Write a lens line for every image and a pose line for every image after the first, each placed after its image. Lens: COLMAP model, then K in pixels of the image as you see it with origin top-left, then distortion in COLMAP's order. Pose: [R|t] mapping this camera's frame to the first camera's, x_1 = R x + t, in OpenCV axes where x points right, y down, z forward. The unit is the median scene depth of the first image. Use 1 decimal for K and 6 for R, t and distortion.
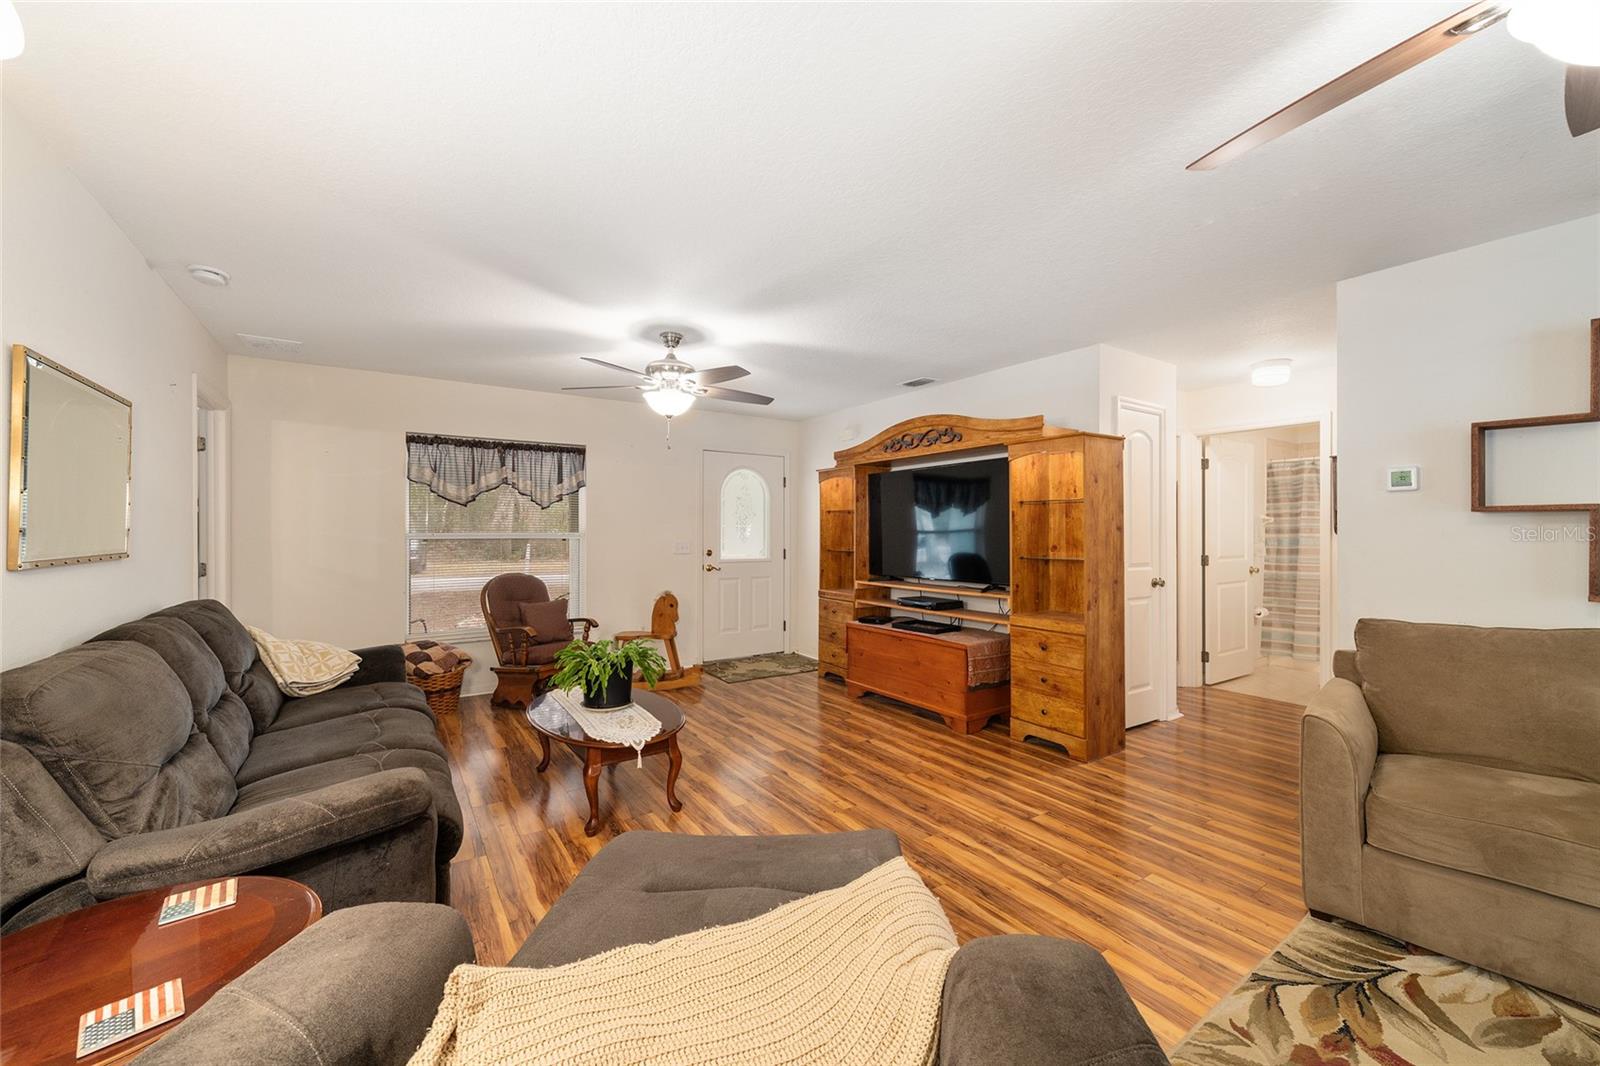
lens RADIAL K [[622.1, 0, 801.1], [0, 622.1, 528.6], [0, 0, 1]] dist [-0.000946, 0.000047]
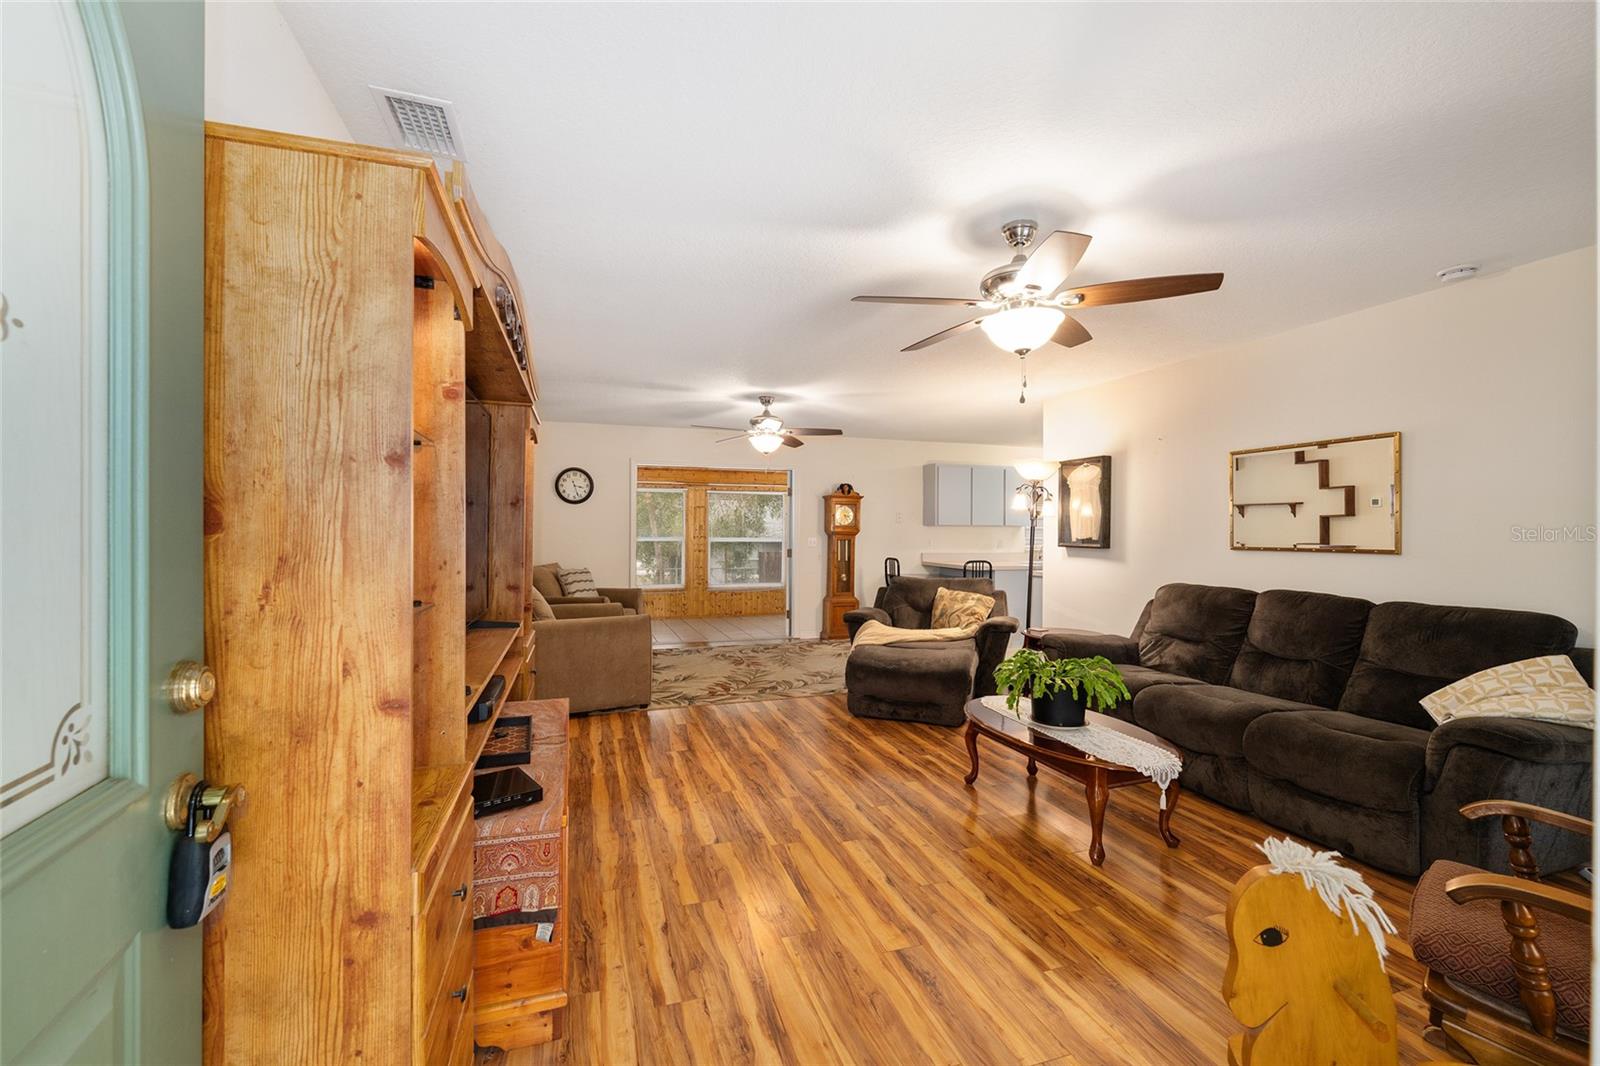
lens RADIAL K [[673.8, 0, 803.3], [0, 673.8, 530.5], [0, 0, 1]] dist [-0.000107, 0.000071]
pose [[-0.964065, -0.007749, 0.265553, -0.180674], [-0.009873, 0.999929, -0.006662, 0.009006], [-0.265483, -0.009045, -0.964073, 1.748628]]
